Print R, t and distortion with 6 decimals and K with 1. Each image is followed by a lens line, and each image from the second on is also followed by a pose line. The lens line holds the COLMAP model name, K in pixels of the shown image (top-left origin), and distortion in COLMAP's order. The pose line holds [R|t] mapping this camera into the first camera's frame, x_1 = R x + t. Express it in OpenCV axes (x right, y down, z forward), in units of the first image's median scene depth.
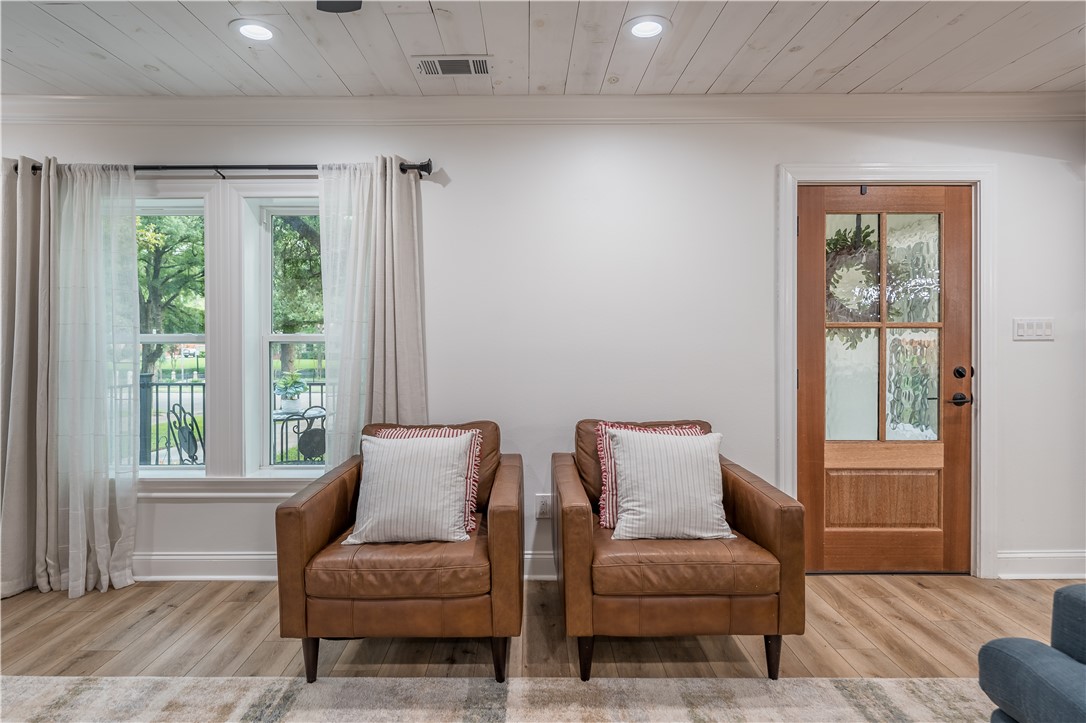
lens RADIAL K [[564.5, 0, 522.6], [0, 564.5, 344.0], [0, 0, 1]] dist [-0.004985, 0.000546]
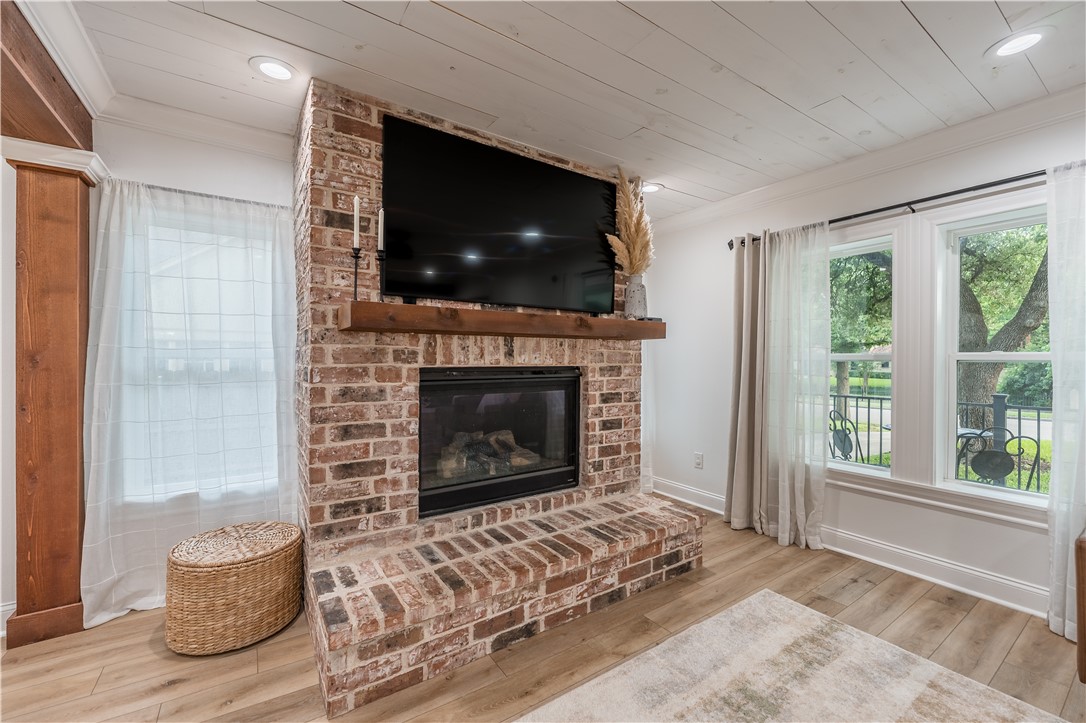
lens RADIAL K [[435.8, 0, 538.2], [0, 435.8, 362.9], [0, 0, 1]] dist [0.000331, -0.001083]
pose [[0.559459, 0.009351, -0.828805, -0.240997], [-0.009686, 0.999942, 0.004744, 0.005434], [0.828801, 0.005374, 0.559518, -0.090777]]
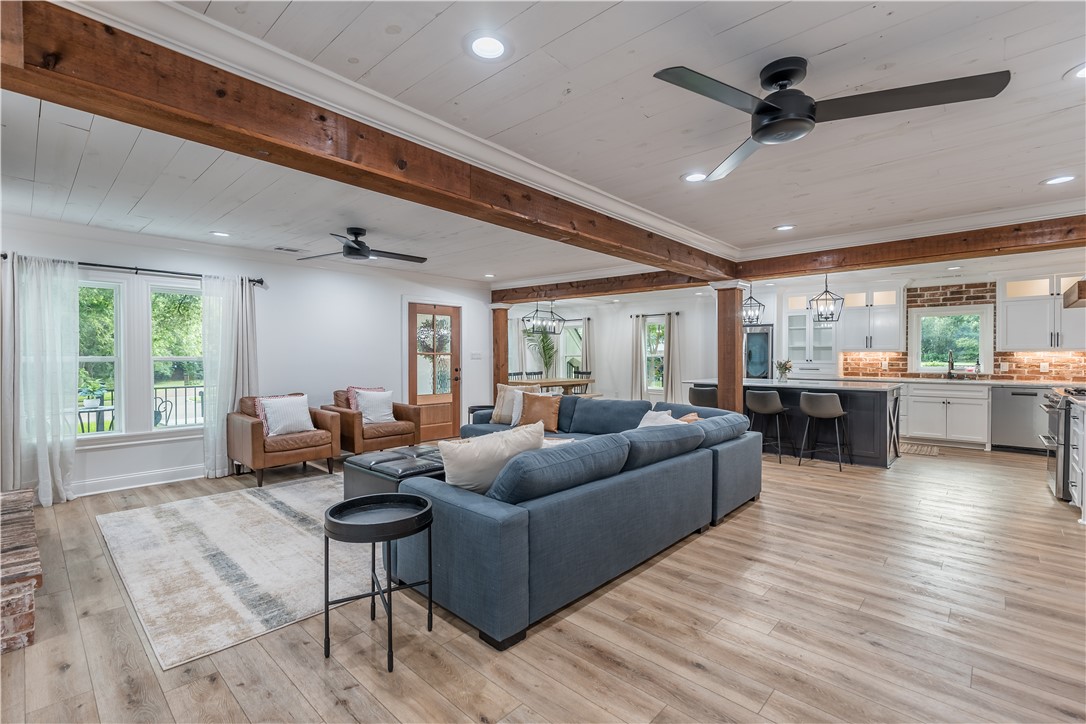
lens RADIAL K [[494.4, 0, 550.7], [0, 494.4, 361.7], [0, 0, 1]] dist [-0.005380, -0.000205]
pose [[0.669962, -0.006910, 0.742364, -0.846176], [0.003418, 0.999975, 0.006223, -0.006883], [-0.742388, -0.001632, 0.669968, -1.141195]]
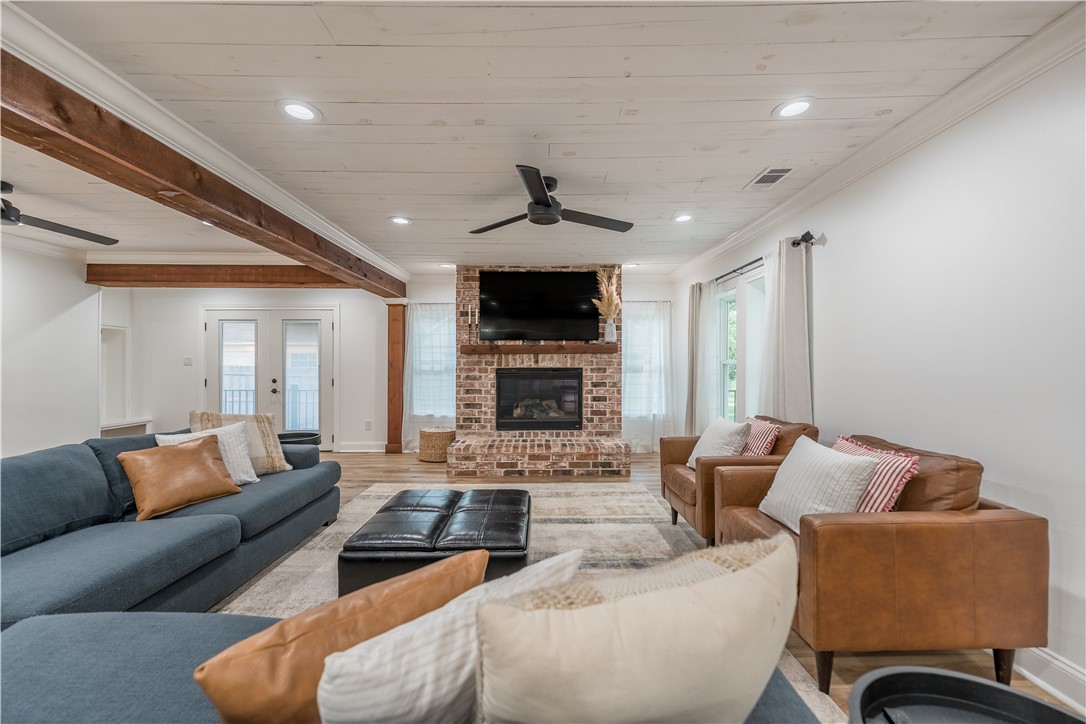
lens RADIAL K [[435.8, 0, 551.9], [0, 435.8, 361.5], [0, 0, 1]] dist [0.000331, -0.001083]
pose [[0.029002, -0.003412, -0.999574, 0.904095], [-0.006113, 0.999975, -0.003591, -0.002767], [0.999561, 0.006214, 0.028981, 0.353648]]
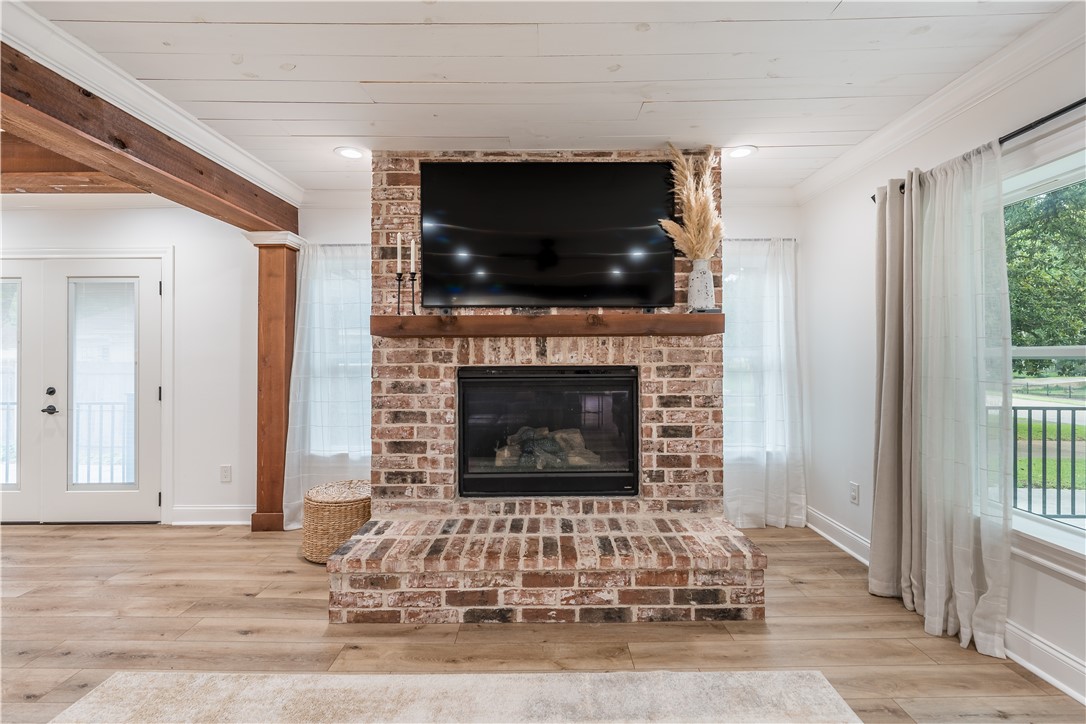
lens RADIAL K [[458.7, 0, 555.2], [0, 458.7, 351.9], [0, 0, 1]] dist [0.001094, -0.000430]
pose [[0.015956, -0.011151, -0.999811, -0.044674], [-0.003412, 0.999931, -0.011206, -0.000716], [0.999867, 0.003590, 0.015917, 0.353558]]
